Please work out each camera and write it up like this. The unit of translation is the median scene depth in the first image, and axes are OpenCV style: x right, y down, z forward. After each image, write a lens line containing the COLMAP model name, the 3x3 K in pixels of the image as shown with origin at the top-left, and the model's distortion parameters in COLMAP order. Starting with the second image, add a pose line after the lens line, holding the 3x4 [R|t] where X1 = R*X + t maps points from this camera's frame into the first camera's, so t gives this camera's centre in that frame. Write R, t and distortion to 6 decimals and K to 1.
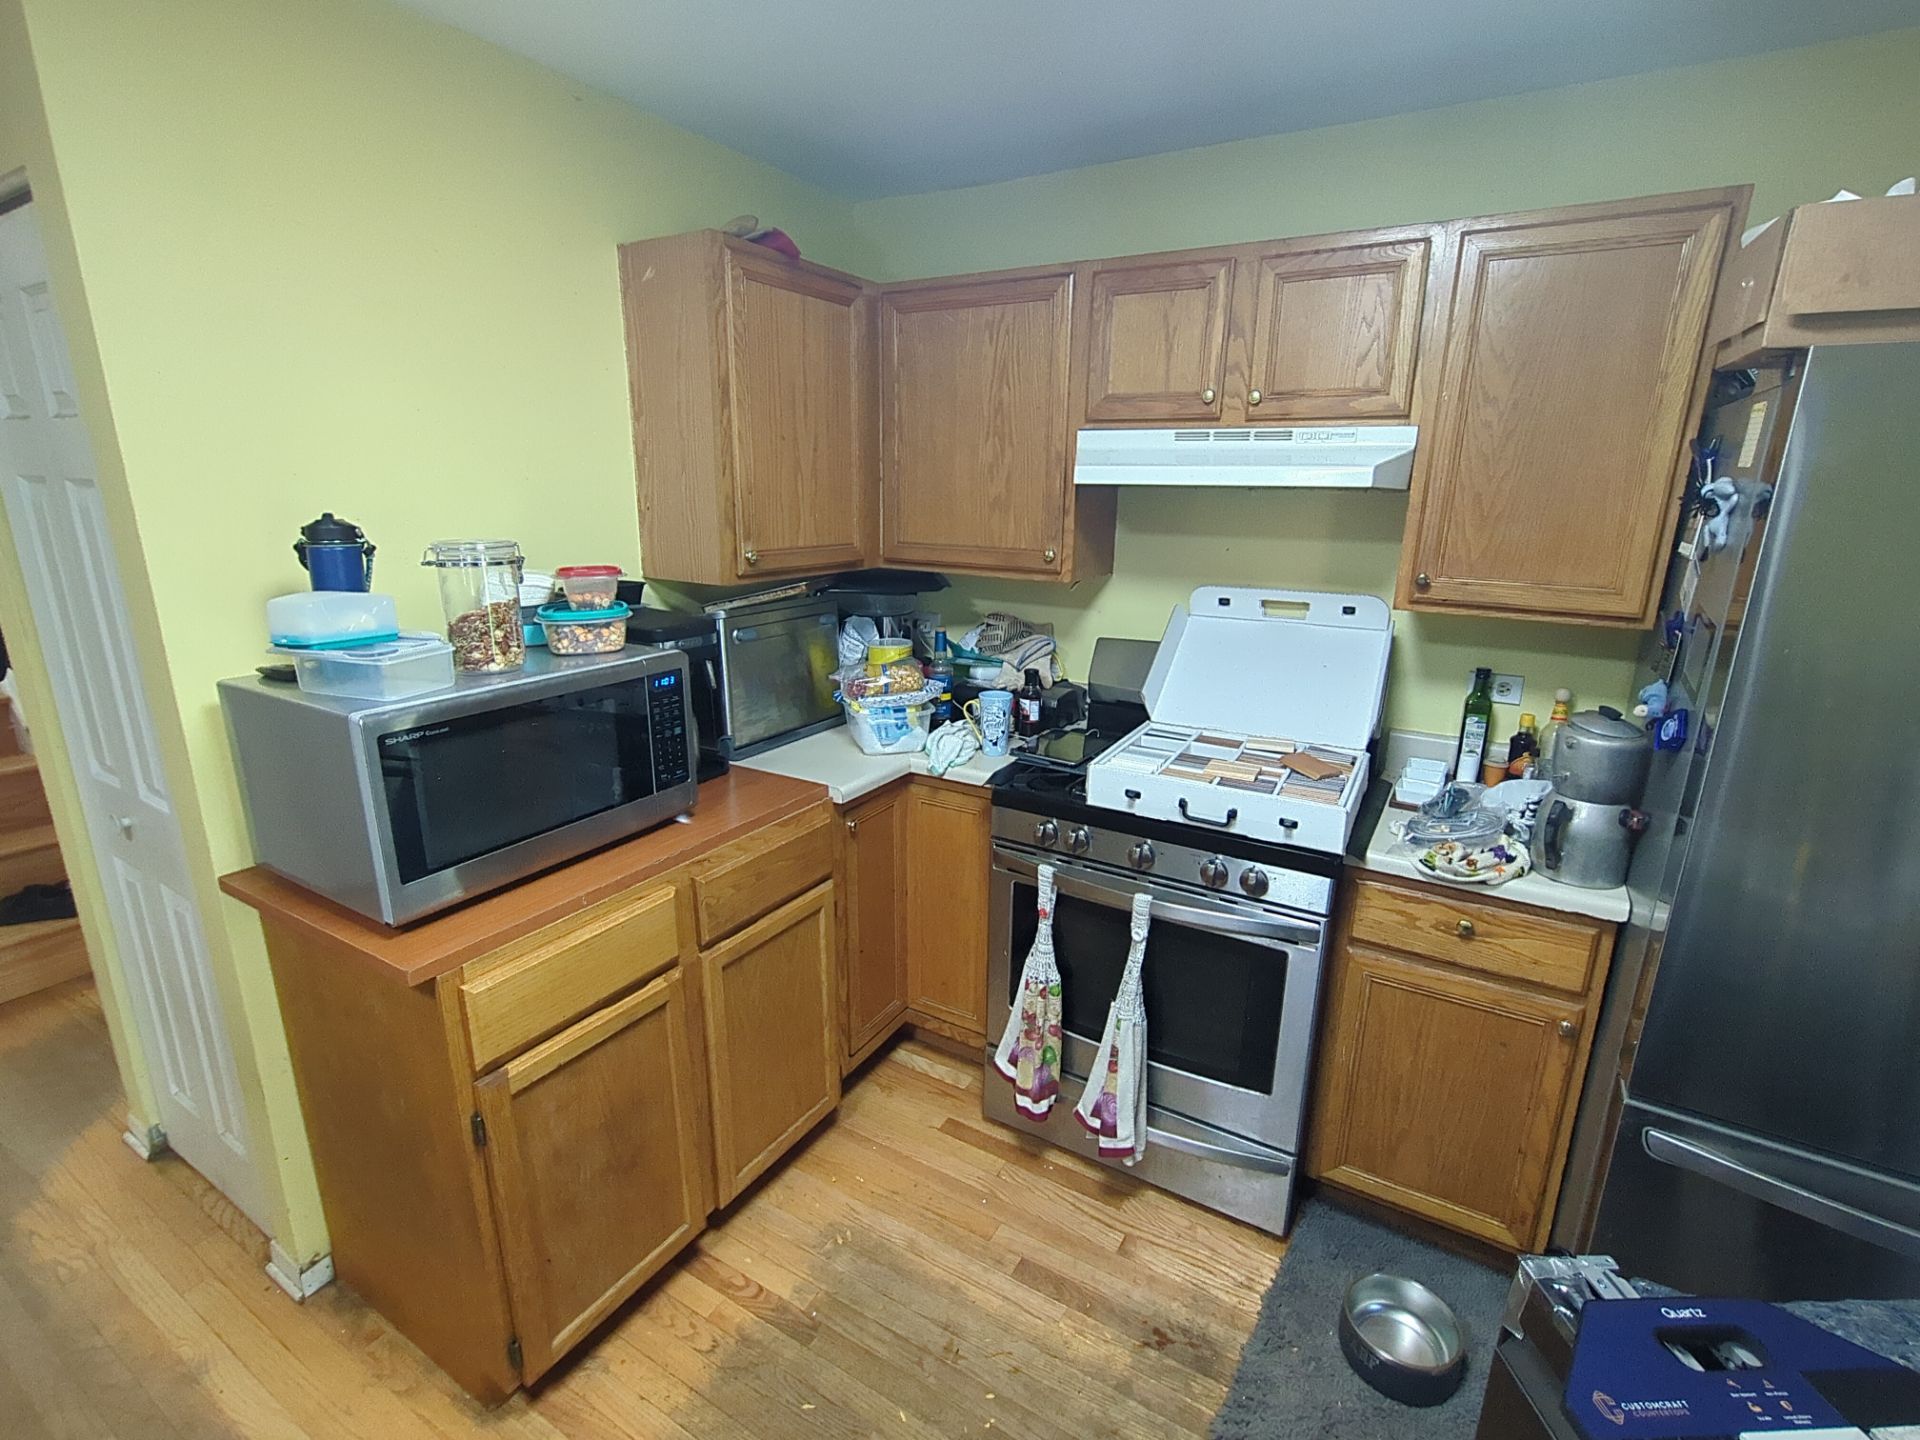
lens RADIAL K [[888.4, 0, 957.4], [0, 888.4, 722.8], [0, 0, 1]] dist [-0.003926, 0.000498]
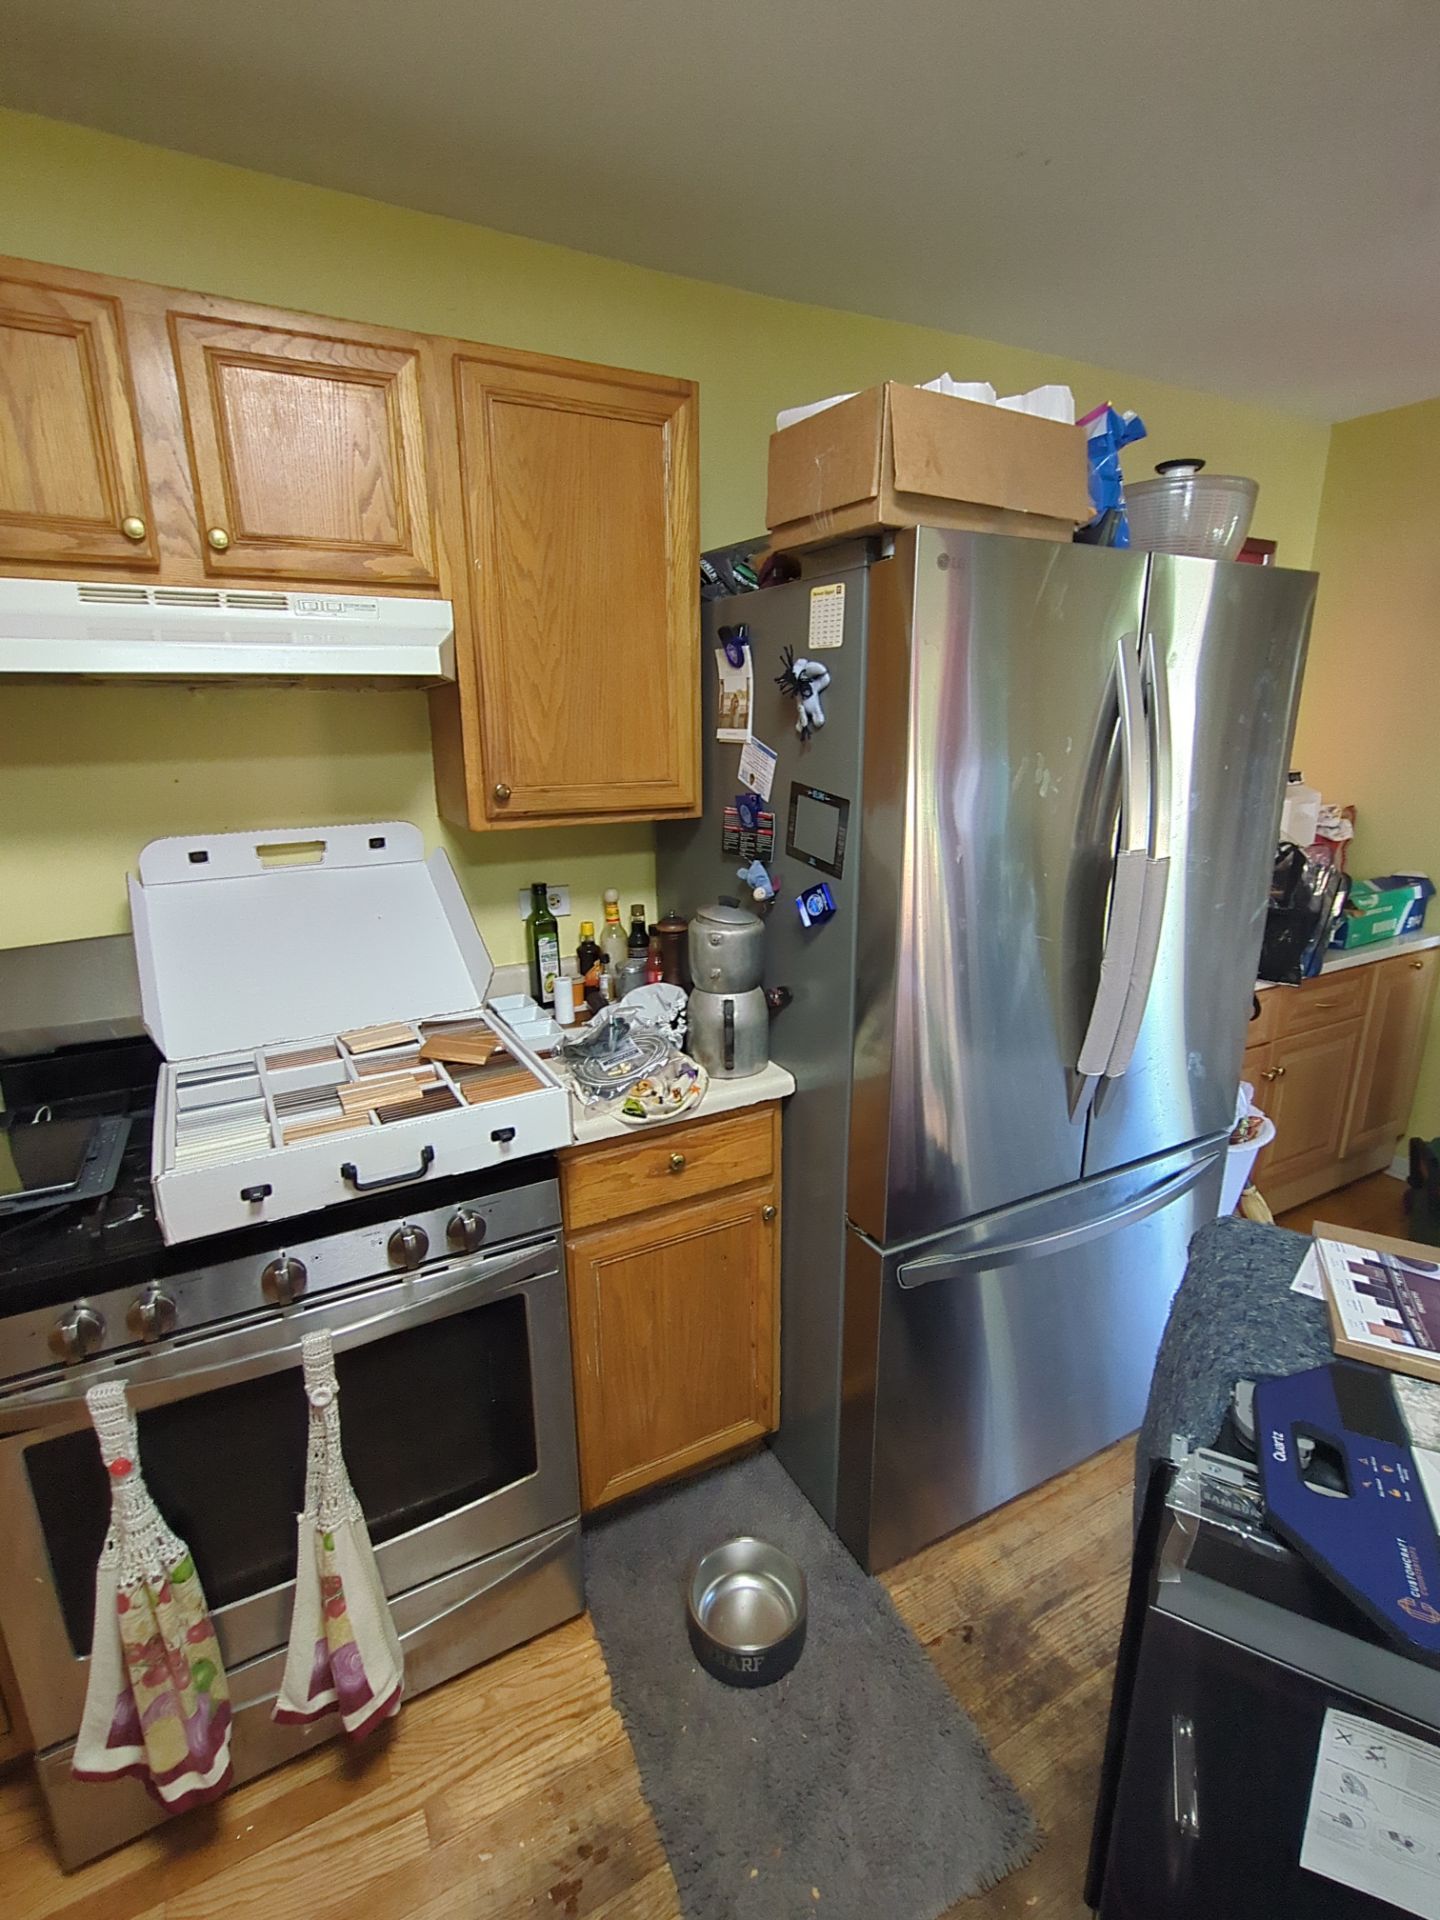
lens RADIAL K [[888.4, 0, 720.5], [0, 888.4, 960.2], [0, 0, 1]] dist [-0.003926, 0.000498]
pose [[0.507876, -0.245805, 0.825616, -0.093932], [0.239897, 0.960868, 0.138501, -0.074243], [-0.827352, 0.127721, 0.546970, 0.393513]]
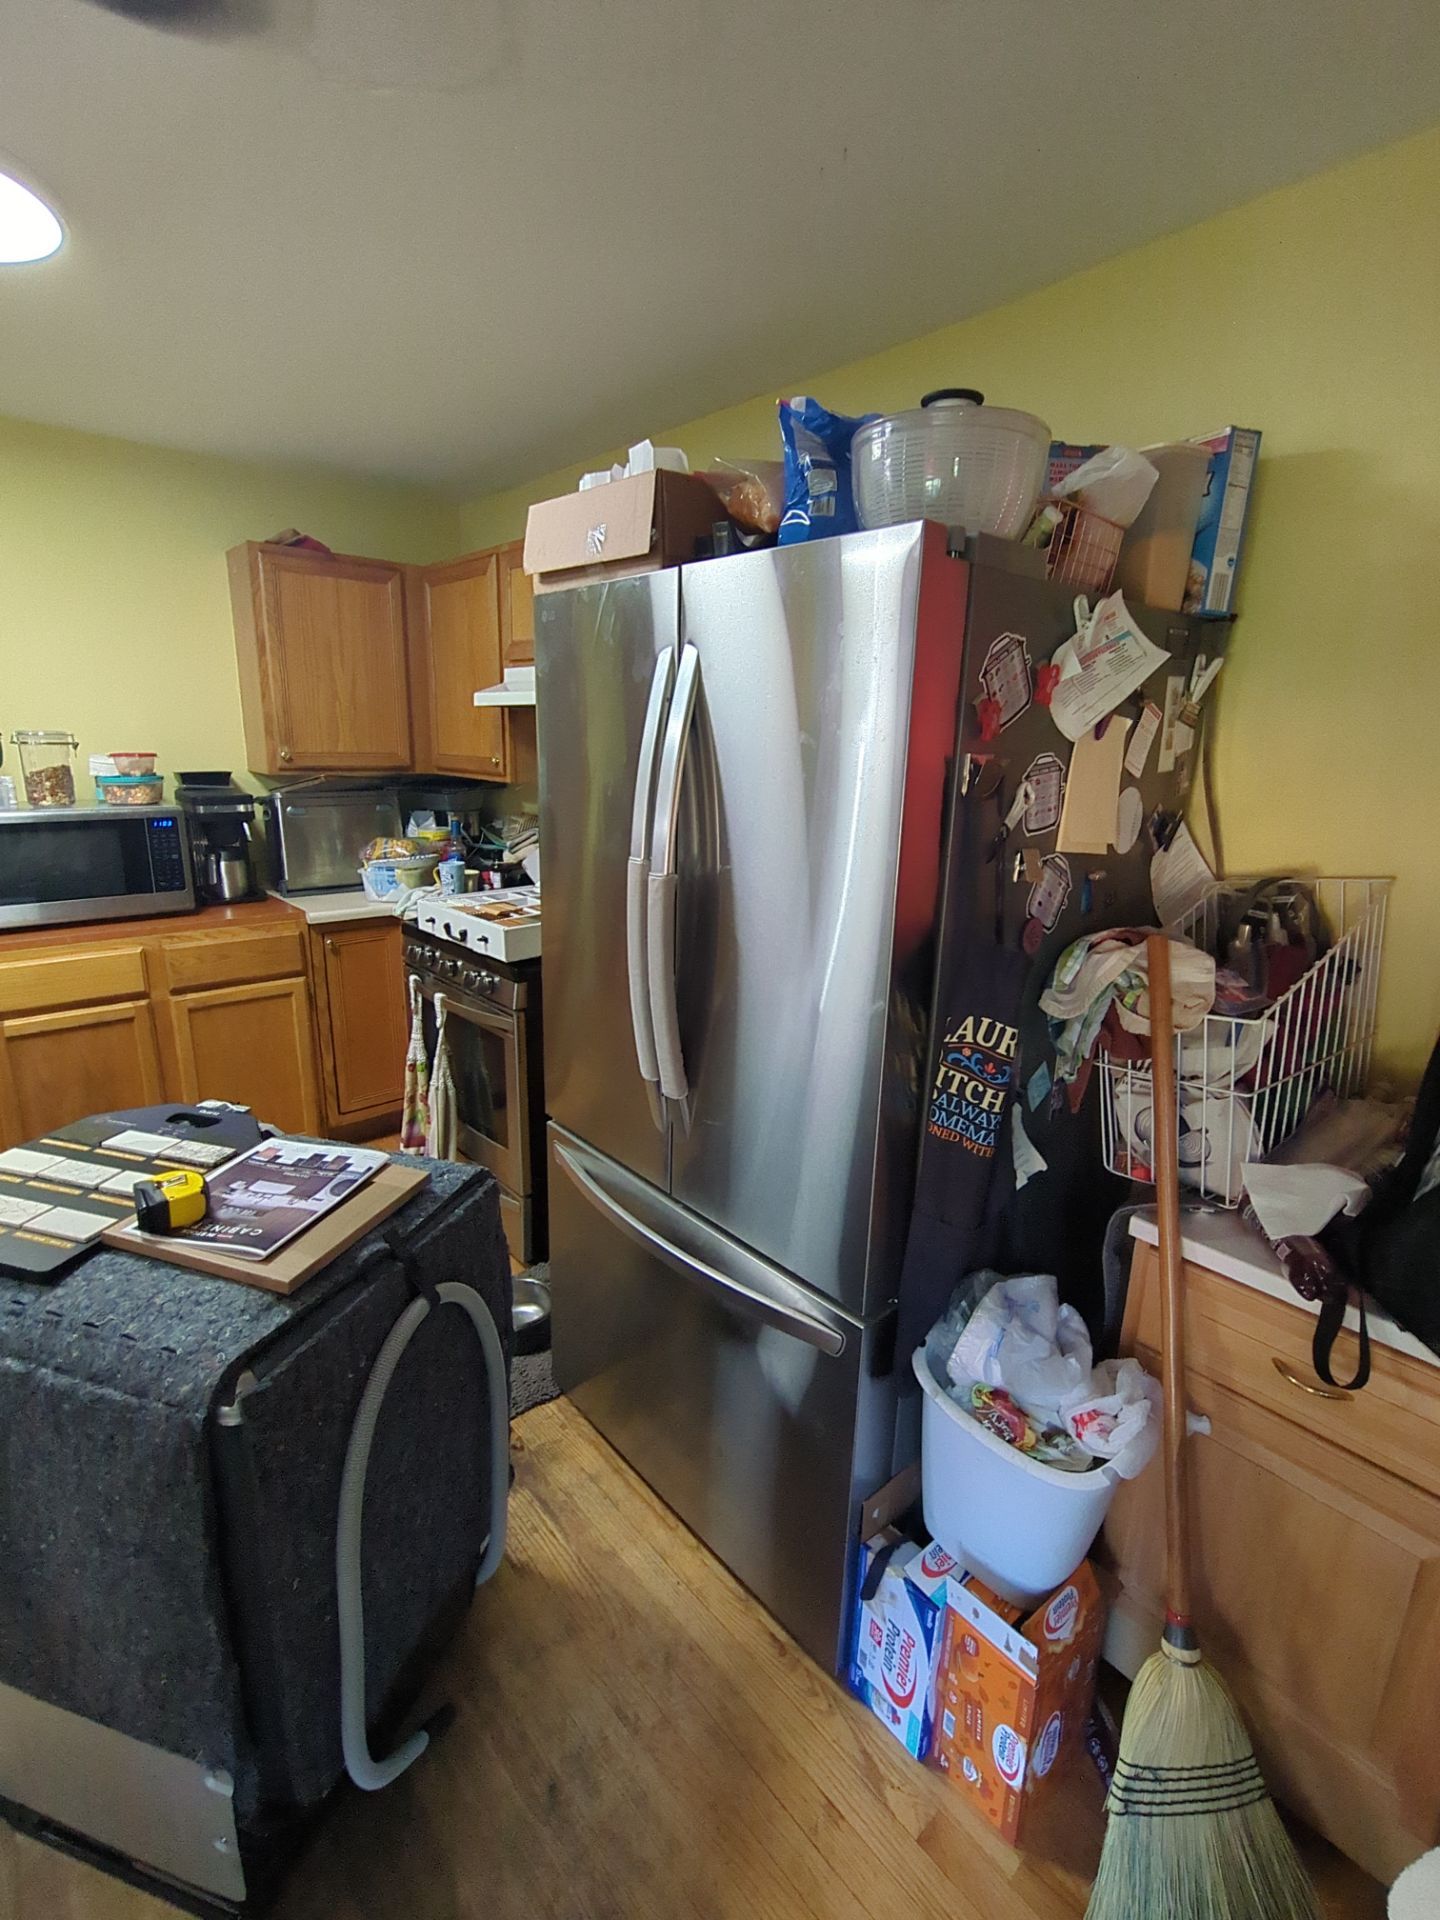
lens RADIAL K [[888.4, 0, 716.6], [0, 888.4, 965.0], [0, 0, 1]] dist [-0.003926, 0.000498]
pose [[0.951695, 0.086186, -0.294700, 1.035598], [-0.092220, 0.995717, -0.006612, 0.117269], [0.292868, 0.033470, 0.955567, -0.215817]]
